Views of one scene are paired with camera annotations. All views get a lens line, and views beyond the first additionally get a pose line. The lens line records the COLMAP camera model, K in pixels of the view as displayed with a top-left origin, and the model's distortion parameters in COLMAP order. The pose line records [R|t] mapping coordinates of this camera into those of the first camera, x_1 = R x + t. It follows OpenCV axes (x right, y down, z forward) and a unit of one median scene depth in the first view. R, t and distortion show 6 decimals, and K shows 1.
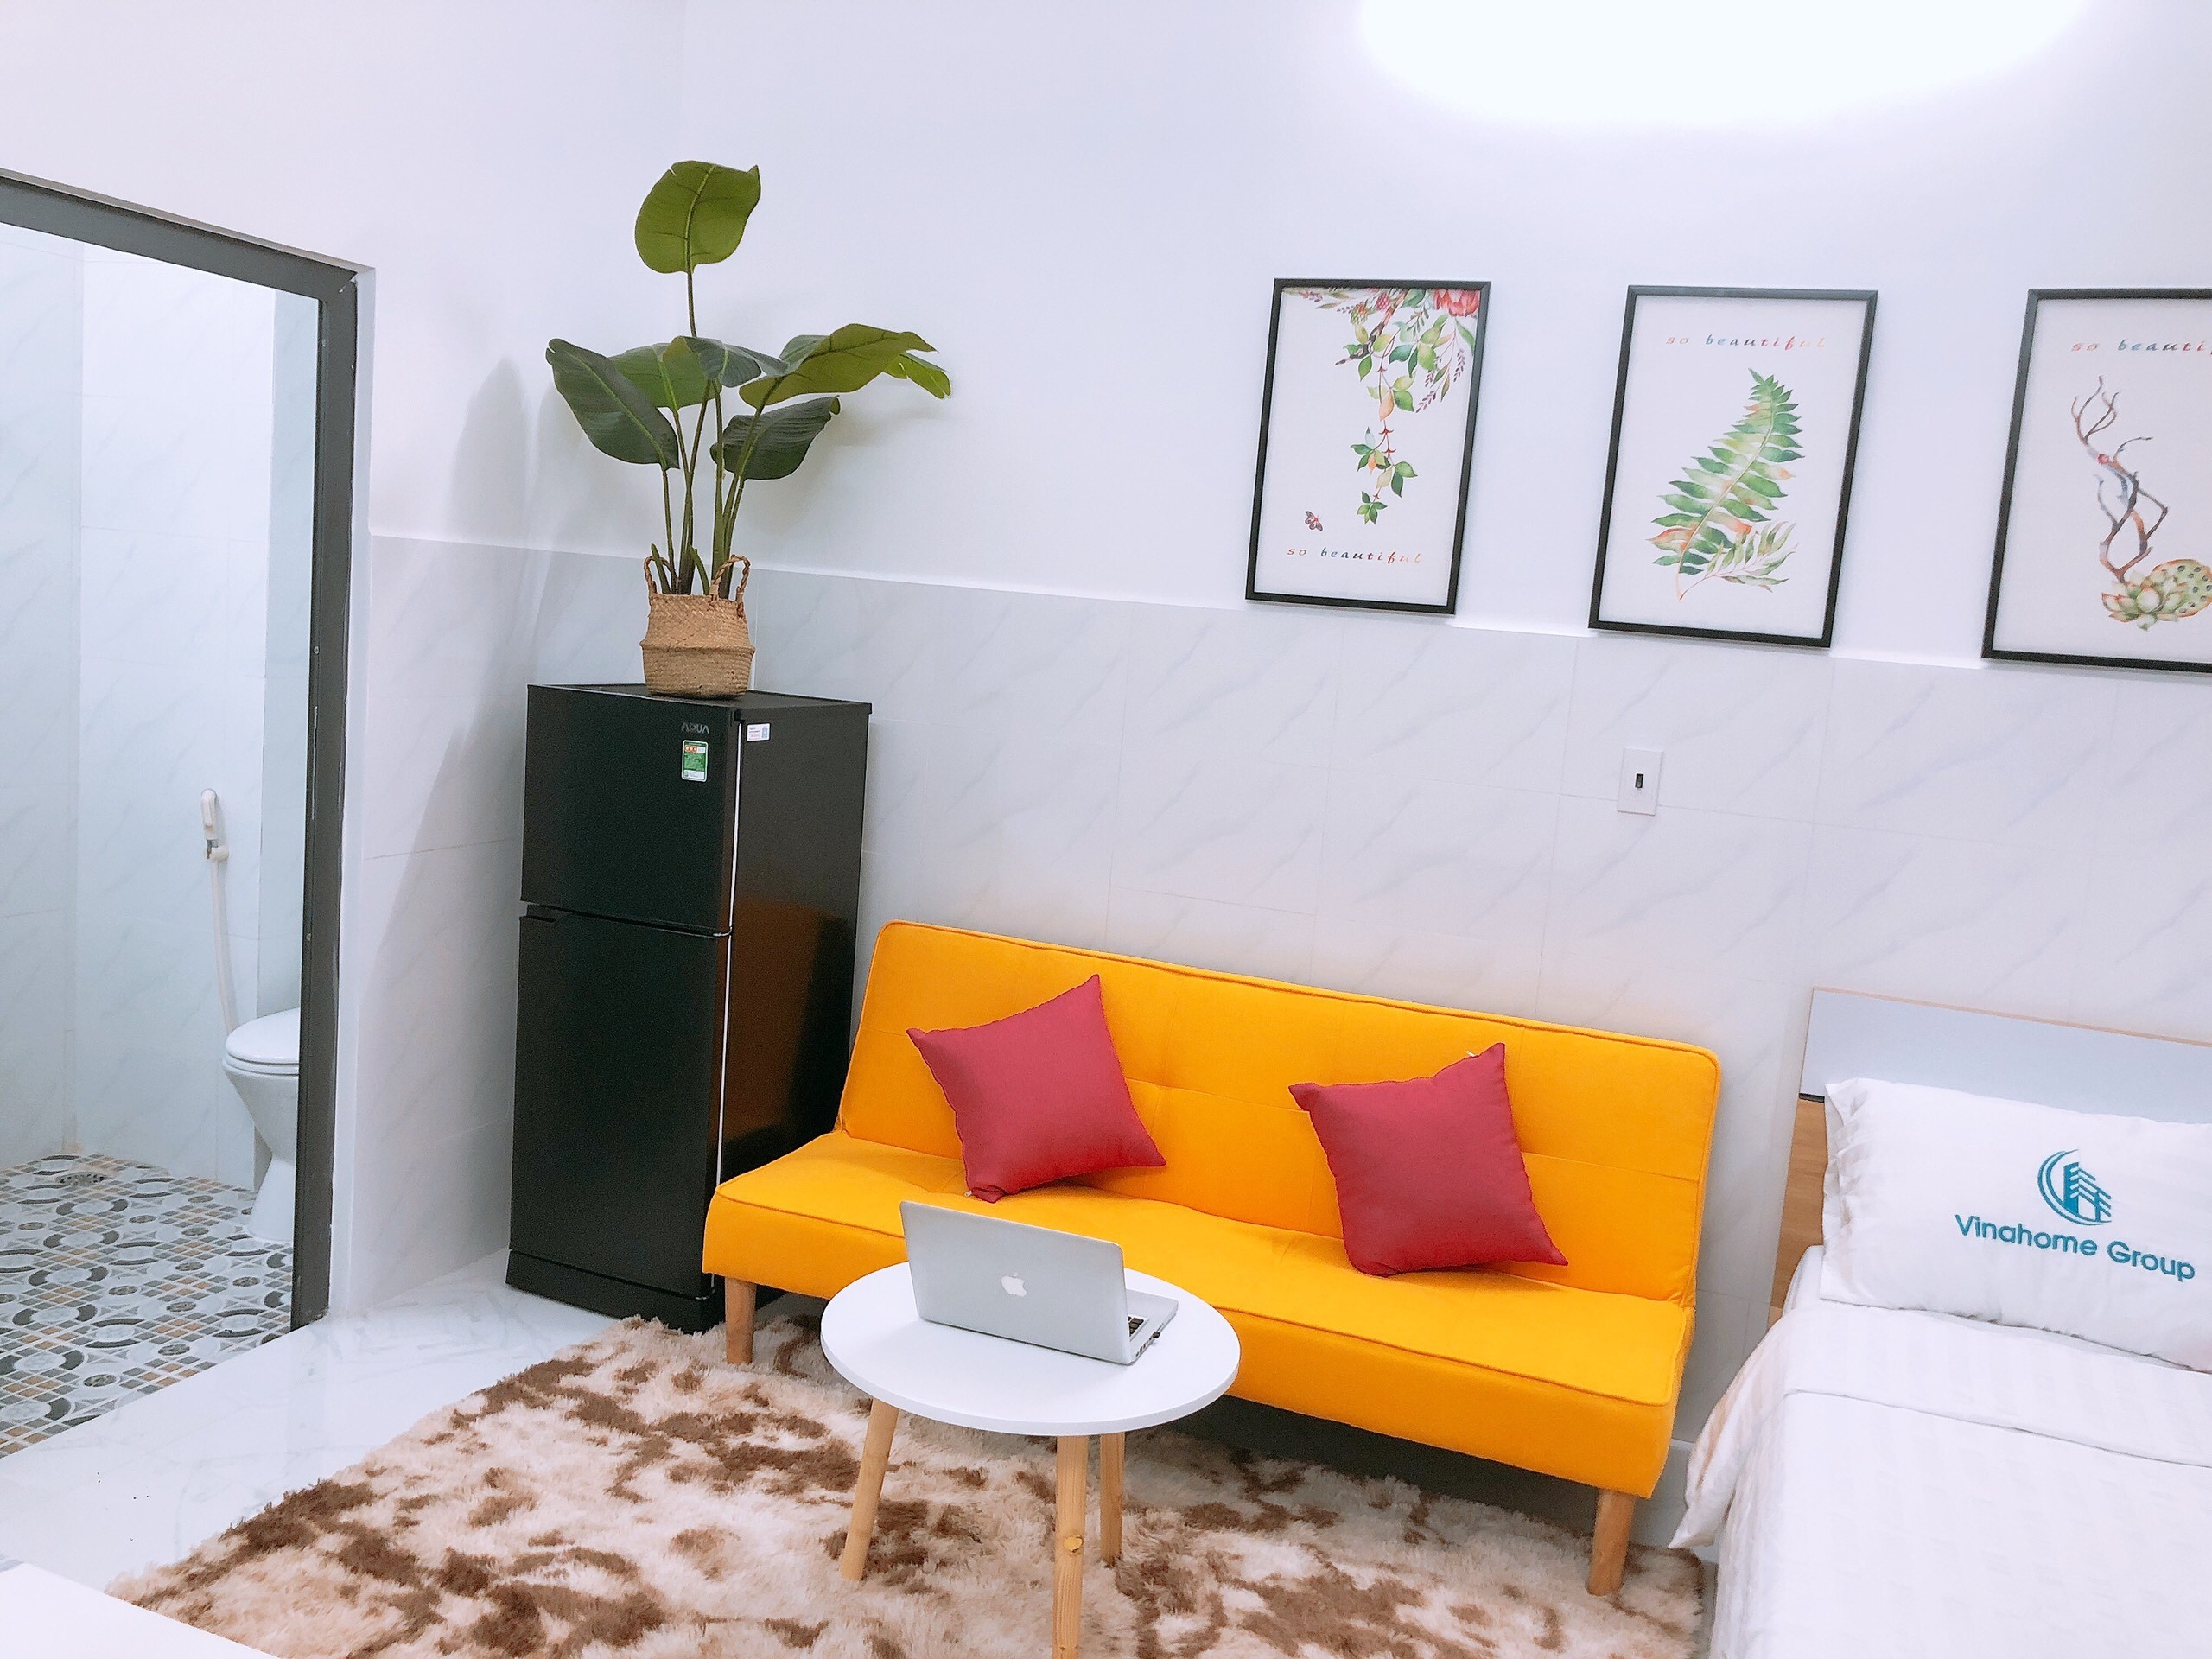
lens RADIAL K [[1805.7, 0, 1109.5], [0, 1805.7, 835.1], [0, 0, 1]] dist [0.043183, -0.063223]
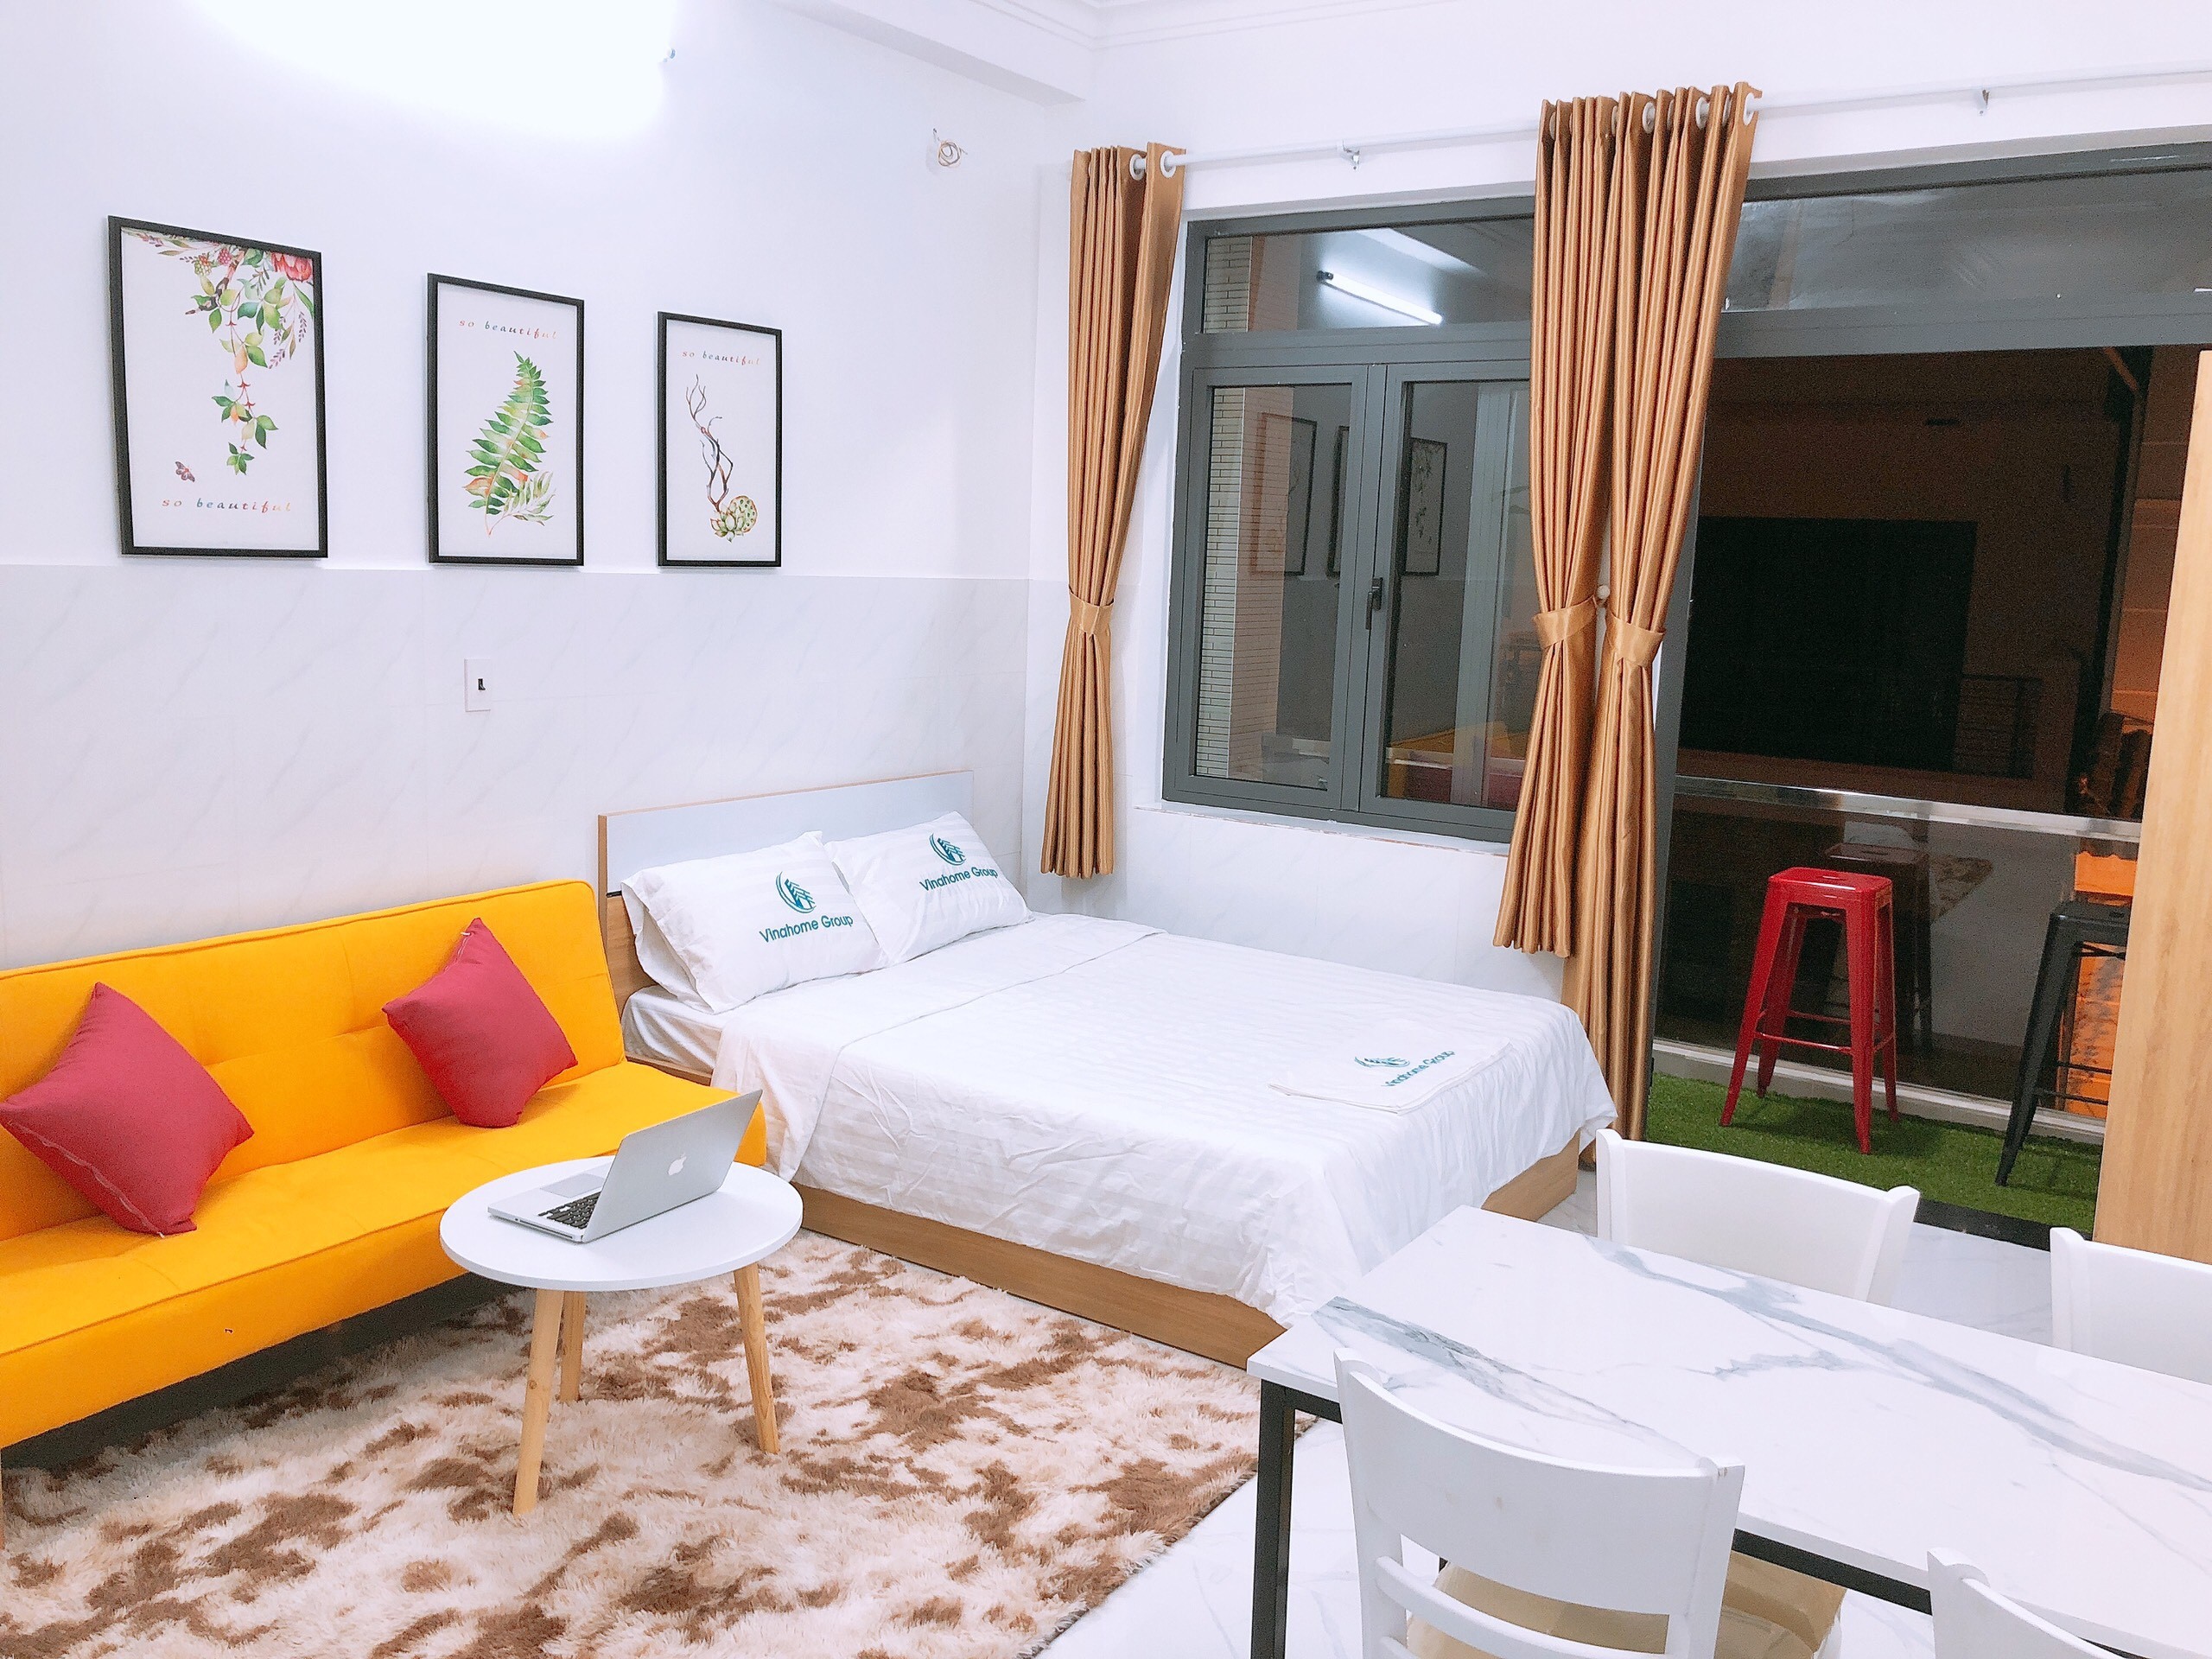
lens RADIAL K [[1833.5, 0, 1106.0], [0, 1833.5, 829.5], [0, 0, 1]] dist [-0.015927, 0.054128]
pose [[0.214340, -0.224793, 0.950540, -0.839395], [0.102325, 0.972970, 0.207024, -0.151377], [-0.971385, 0.052890, 0.231549, 0.312432]]
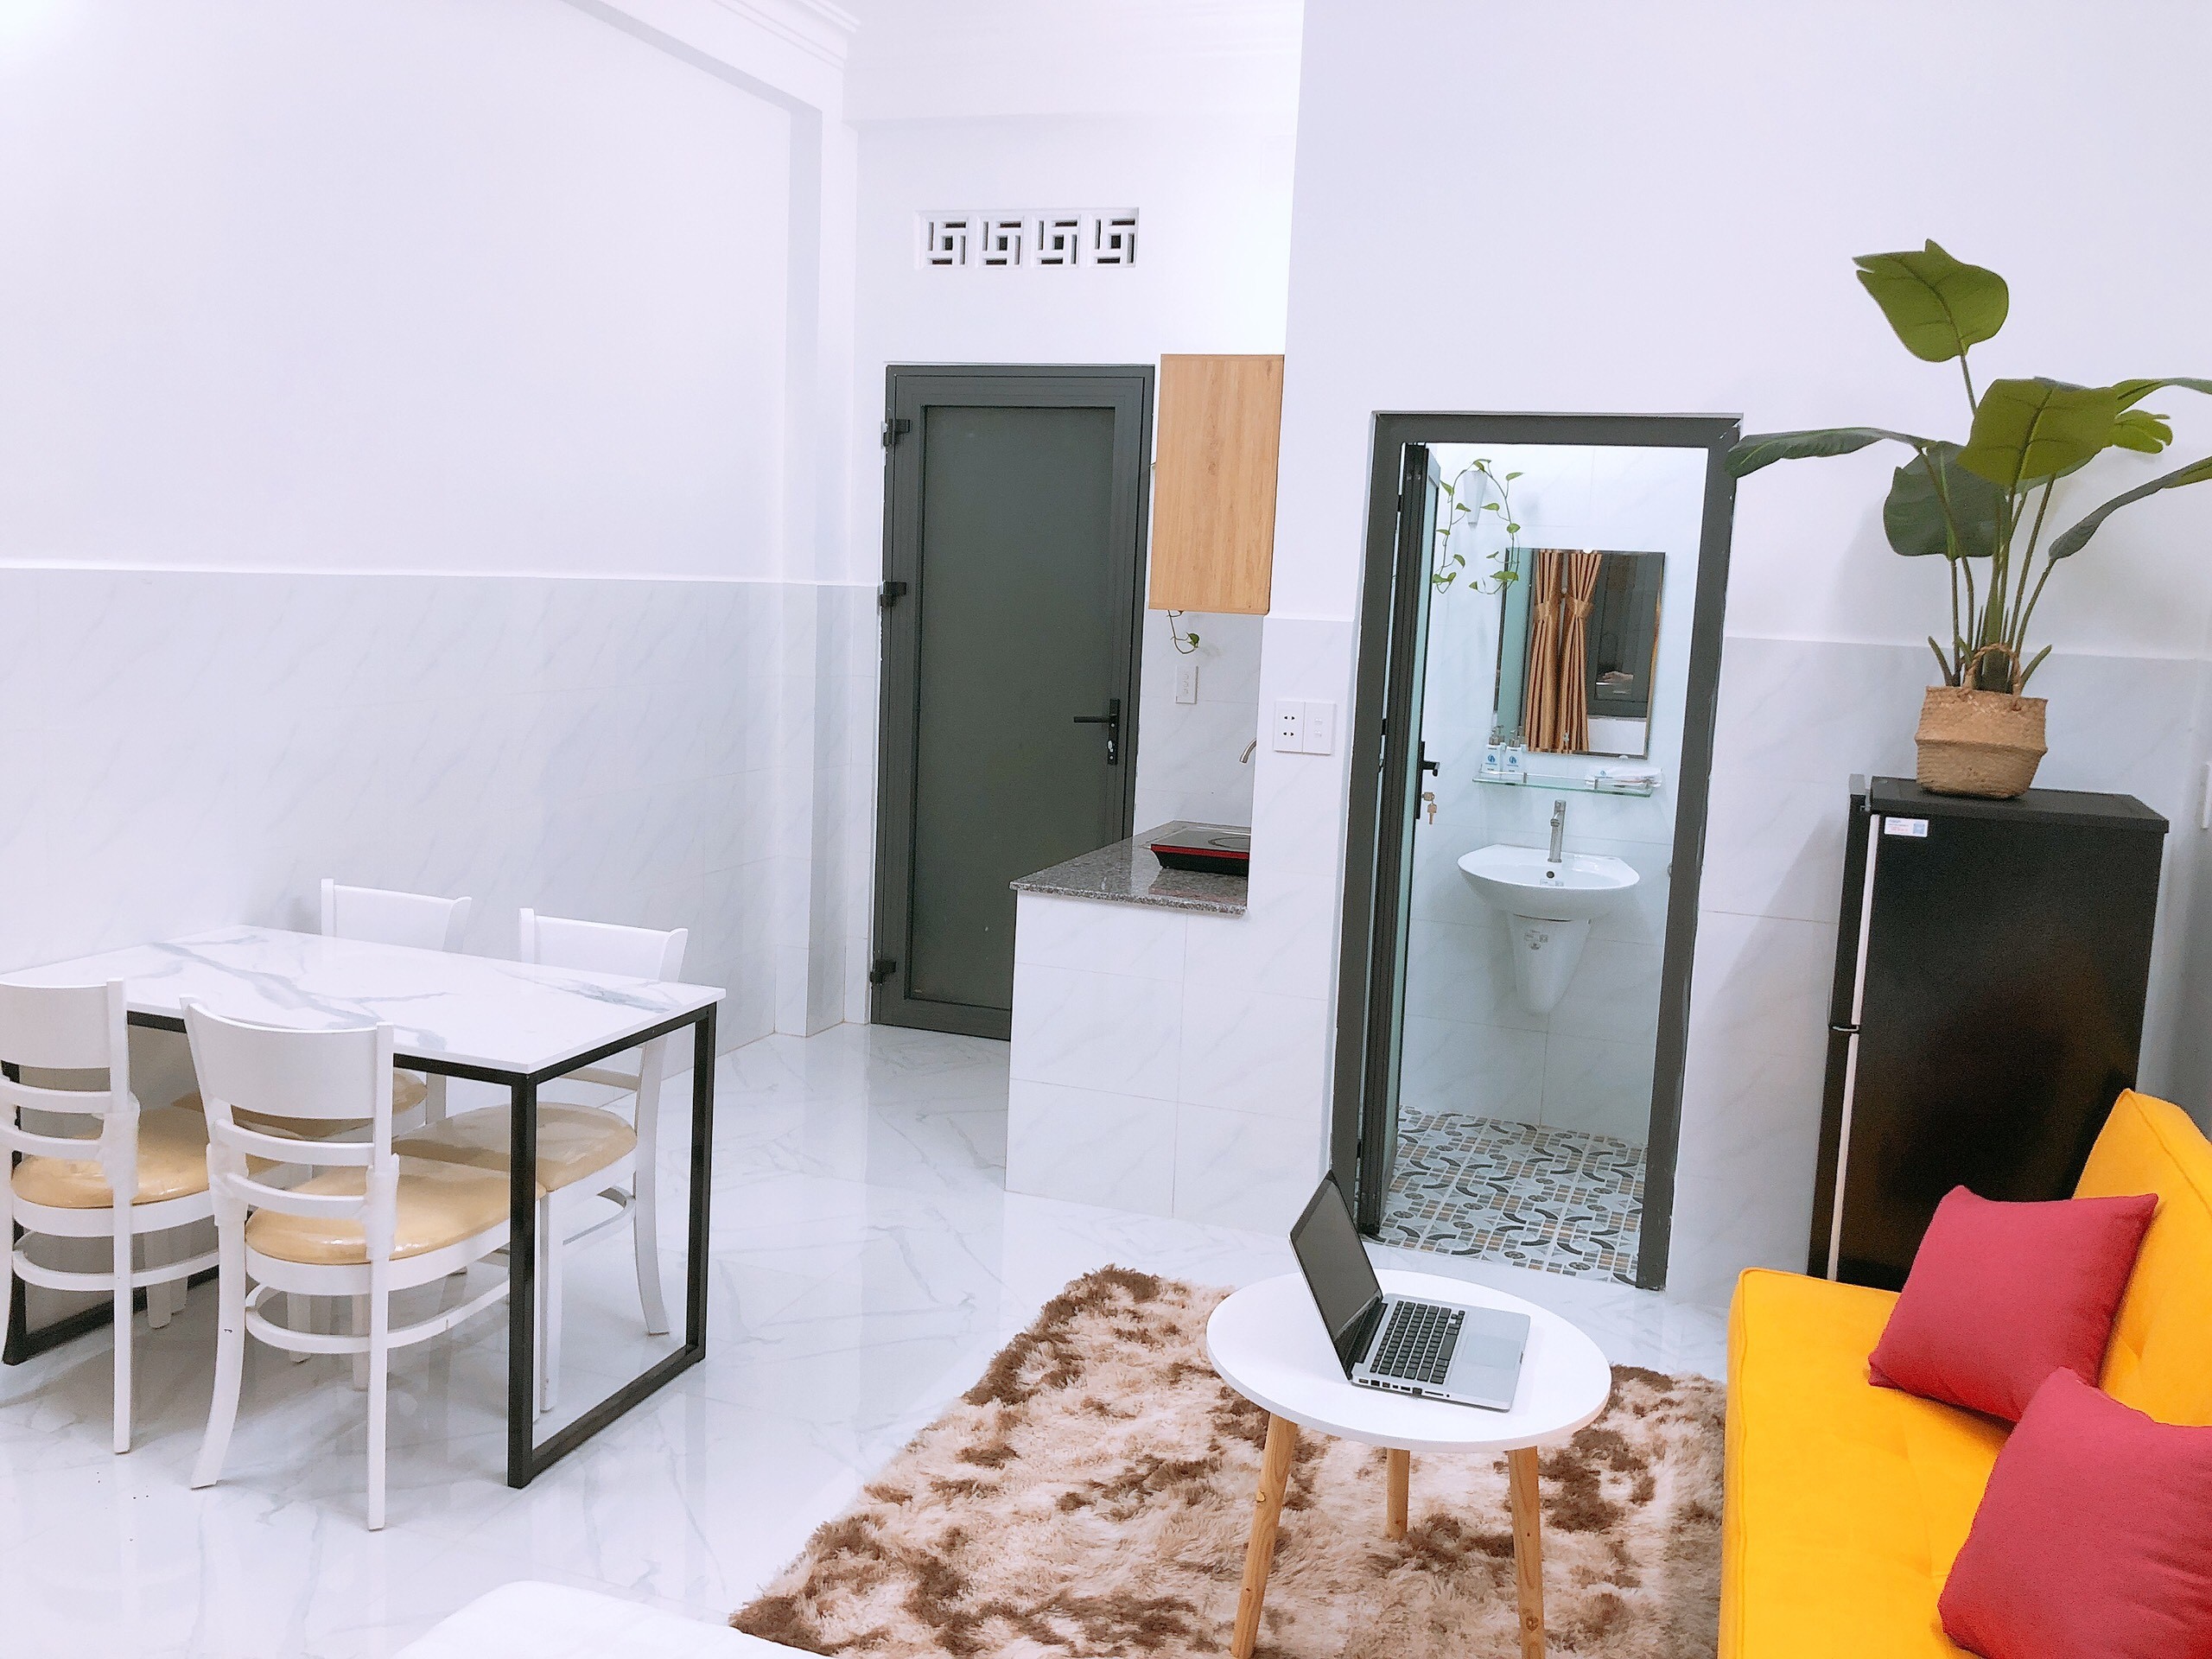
lens RADIAL K [[1811.3, 0, 1106.0], [0, 1811.3, 829.5], [0, 0, 1]] dist [0.019001, -0.002663]
pose [[0.027964, 0.059875, -0.997814, 0.774003], [-0.162933, 0.985128, 0.054548, -0.041117], [0.986241, 0.161051, 0.037304, 0.582610]]
